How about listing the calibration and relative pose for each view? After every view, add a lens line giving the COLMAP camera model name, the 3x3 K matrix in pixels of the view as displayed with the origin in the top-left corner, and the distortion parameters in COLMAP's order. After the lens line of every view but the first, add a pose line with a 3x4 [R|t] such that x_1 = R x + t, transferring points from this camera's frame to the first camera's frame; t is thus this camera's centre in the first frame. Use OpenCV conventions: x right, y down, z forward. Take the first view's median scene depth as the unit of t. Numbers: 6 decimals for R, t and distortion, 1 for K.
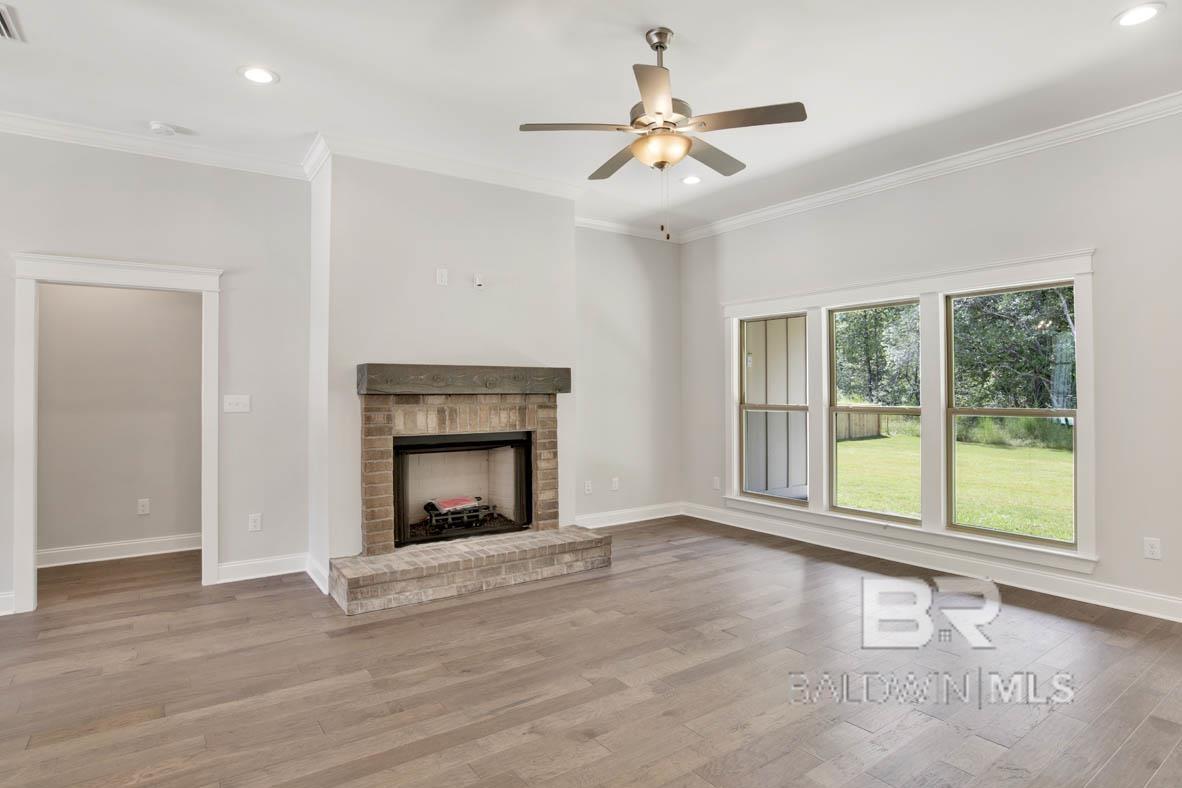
lens RADIAL K [[636.9, 0, 596.7], [0, 636.9, 387.7], [0, 0, 1]] dist [-0.063314, 0.024653]
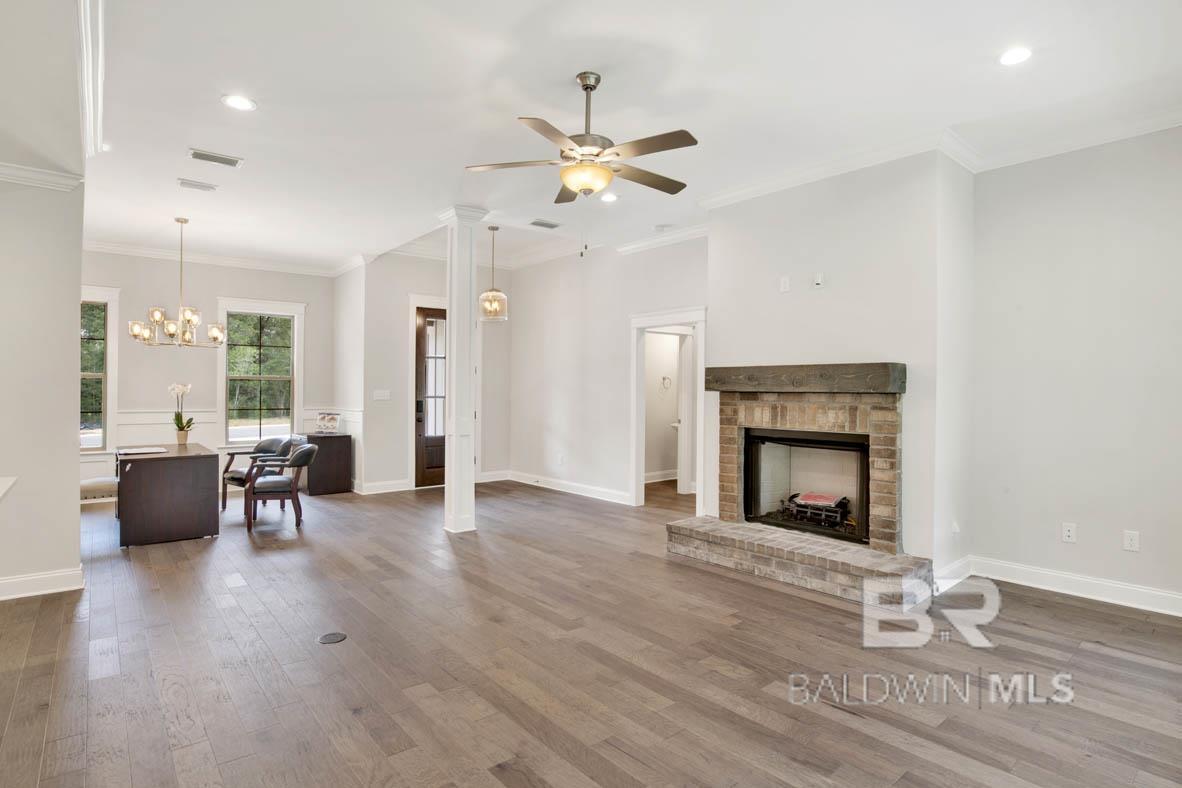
lens RADIAL K [[618.8, 0, 599.0], [0, 618.8, 381.3], [0, 0, 1]] dist [-0.087534, 0.032805]
pose [[0.085743, -0.010748, -0.996259, 0.766663], [-0.001854, 0.999938, -0.010947, 0.003428], [0.996316, 0.002786, 0.085718, 0.591406]]
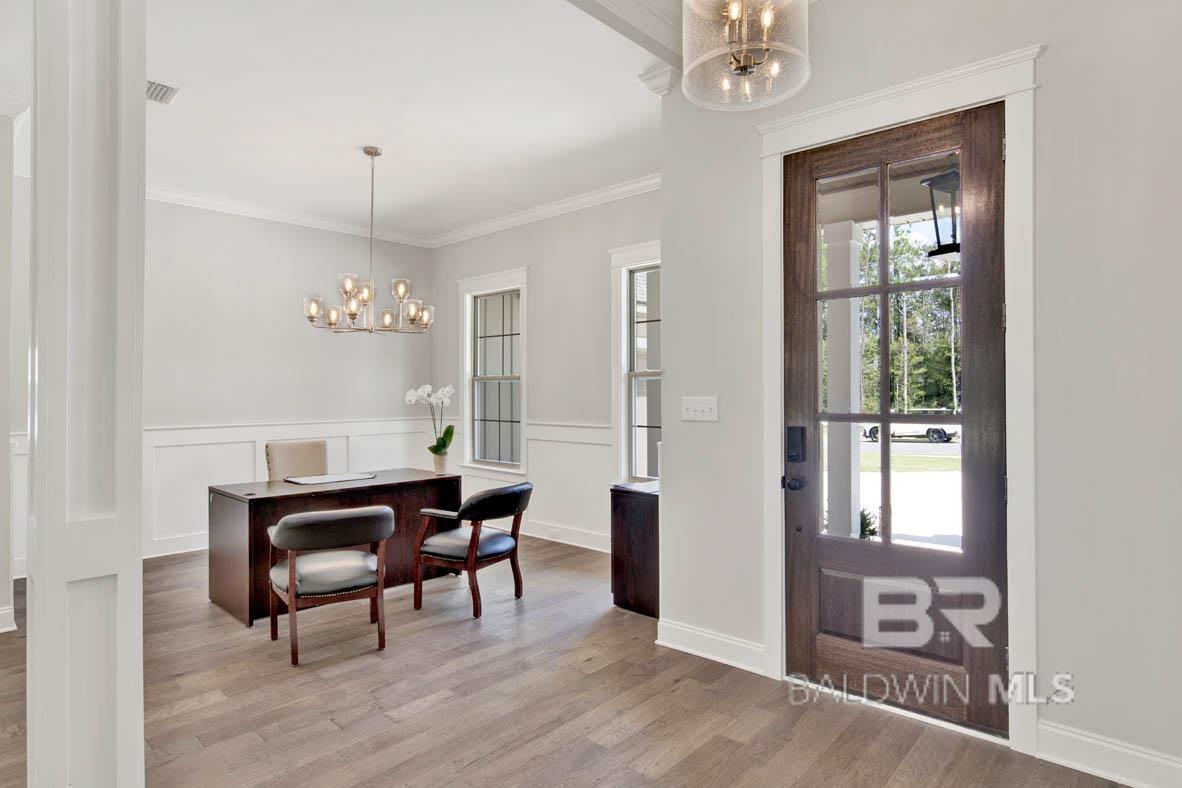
lens RADIAL K [[636.9, 0, 596.7], [0, 636.9, 387.7], [0, 0, 1]] dist [-0.063314, 0.024653]
pose [[-0.976504, 0.001005, -0.215499, -0.714149], [0.002160, 0.999985, -0.005121, 0.004545], [0.215490, -0.005466, -0.976491, 0.793343]]
